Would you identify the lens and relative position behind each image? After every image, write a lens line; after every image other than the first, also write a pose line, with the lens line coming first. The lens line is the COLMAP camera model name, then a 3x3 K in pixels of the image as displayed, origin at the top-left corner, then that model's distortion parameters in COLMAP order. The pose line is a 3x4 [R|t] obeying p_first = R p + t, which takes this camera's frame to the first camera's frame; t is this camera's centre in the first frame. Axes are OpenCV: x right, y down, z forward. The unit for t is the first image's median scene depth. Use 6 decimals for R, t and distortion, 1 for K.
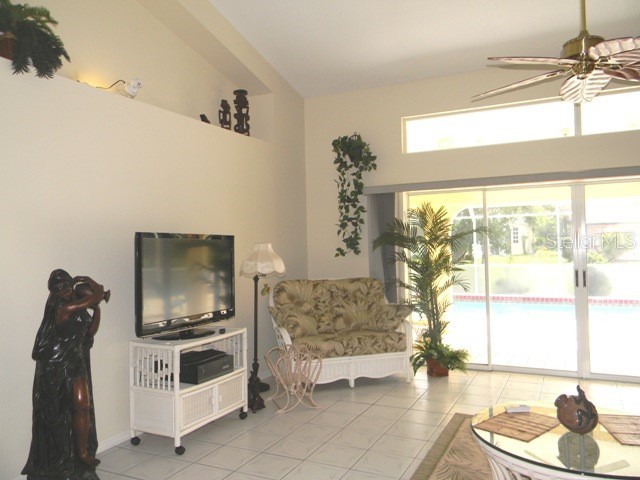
lens RADIAL K [[514.6, 0, 320.4], [0, 514.6, 240.6], [0, 0, 1]] dist [0.023877, -0.011839]
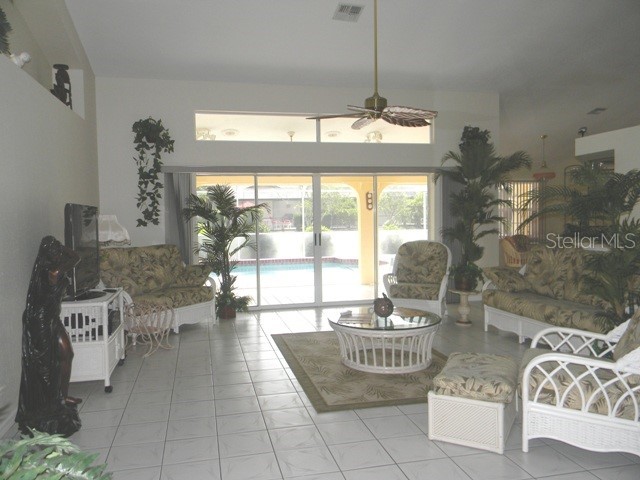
lens RADIAL K [[514.6, 0, 319.5], [0, 514.6, 239.6], [0, 0, 1]] dist [0.023877, -0.011839]
pose [[0.774643, -0.024906, 0.631908, -0.394877], [-0.007229, 0.998810, 0.048229, 0.002058], [-0.632357, -0.041928, 0.773542, -0.127720]]
